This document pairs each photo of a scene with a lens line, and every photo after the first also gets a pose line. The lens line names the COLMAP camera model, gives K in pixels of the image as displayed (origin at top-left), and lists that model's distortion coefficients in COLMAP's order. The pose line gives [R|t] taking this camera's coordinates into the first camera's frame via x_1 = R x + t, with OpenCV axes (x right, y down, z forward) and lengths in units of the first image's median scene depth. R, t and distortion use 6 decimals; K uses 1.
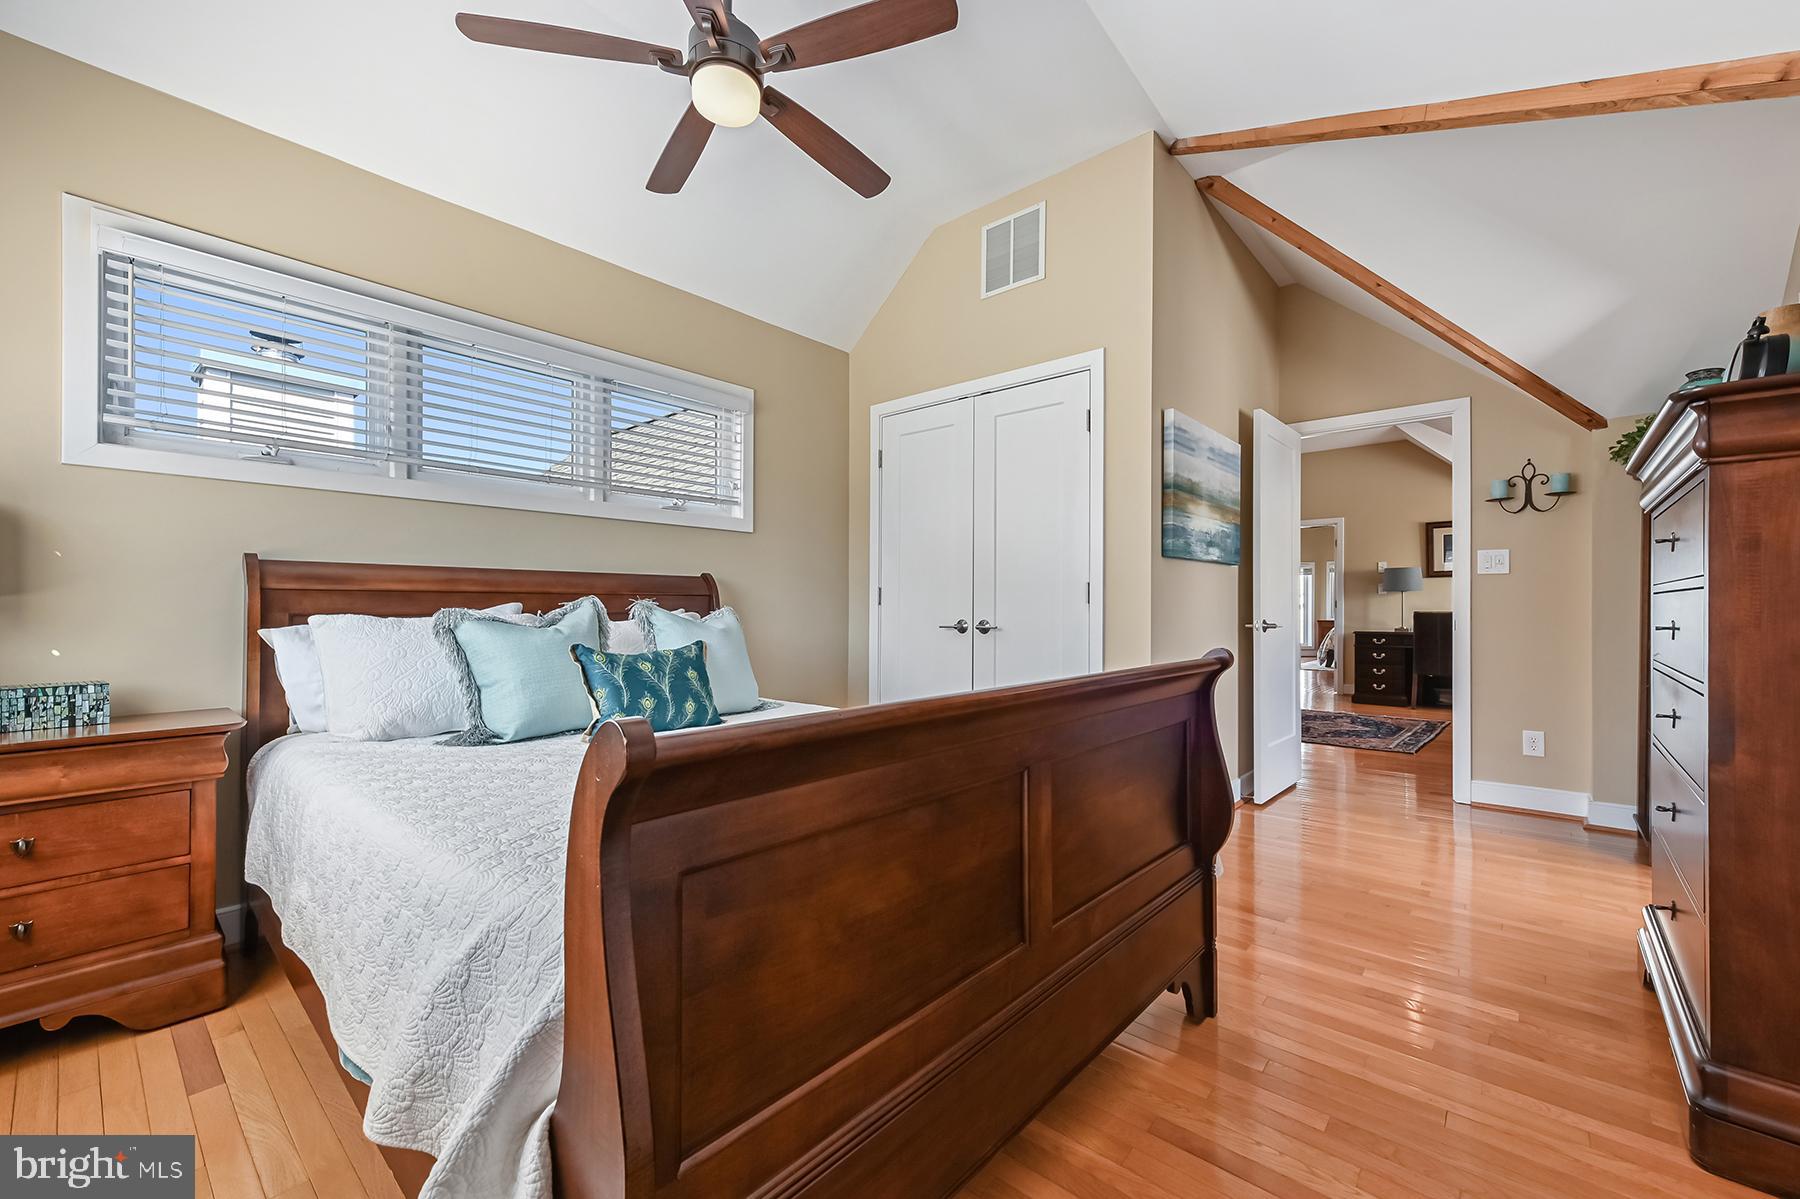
lens RADIAL K [[719.6, 0, 901.6], [0, 719.6, 601.4], [0, 0, 1]] dist [0.000352, -0.000033]
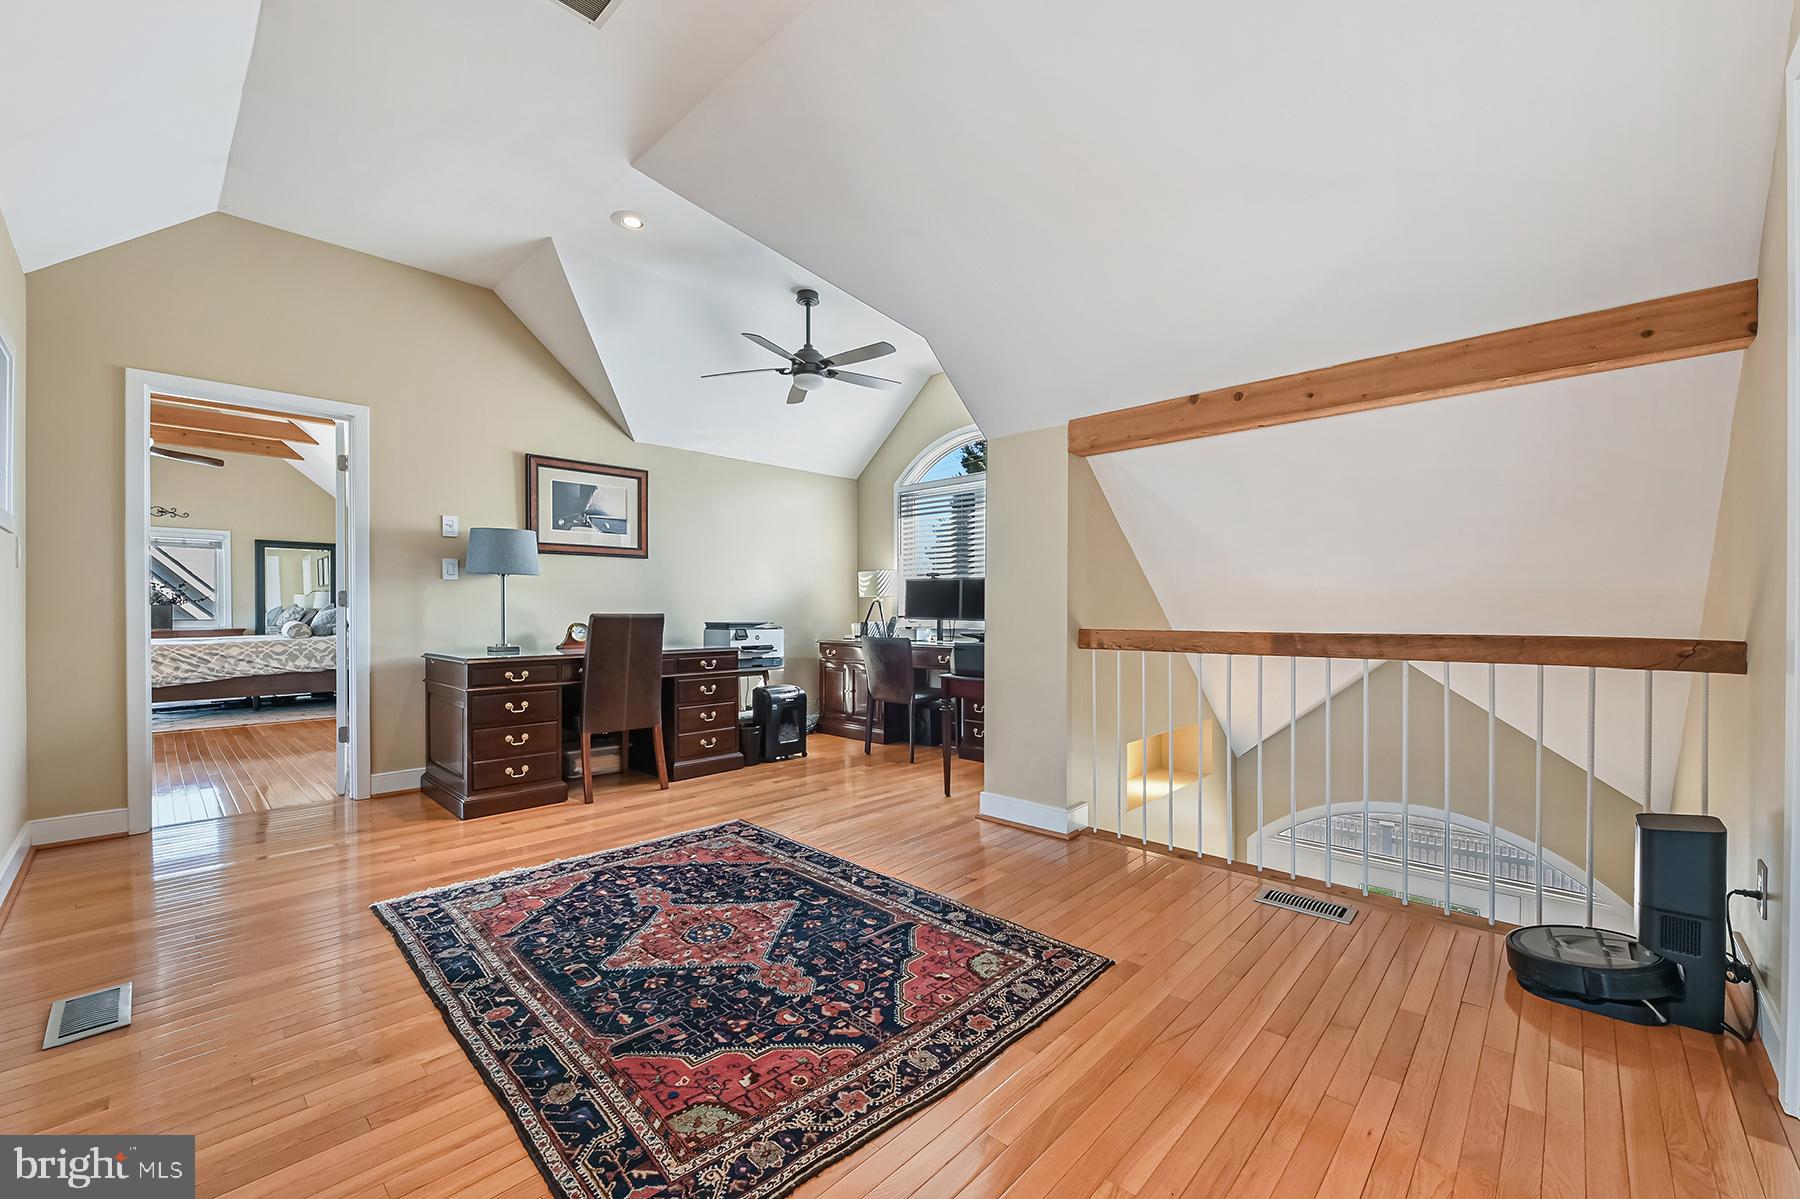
lens RADIAL K [[719.6, 0, 899.7], [0, 719.6, 607.9], [0, 0, 1]] dist [0.000352, -0.000033]
pose [[0.044018, -0.000152, 0.999031, 0.196632], [-0.003459, 0.999994, 0.000305, 0.008436], [-0.999025, -0.003469, 0.044017, 0.725098]]
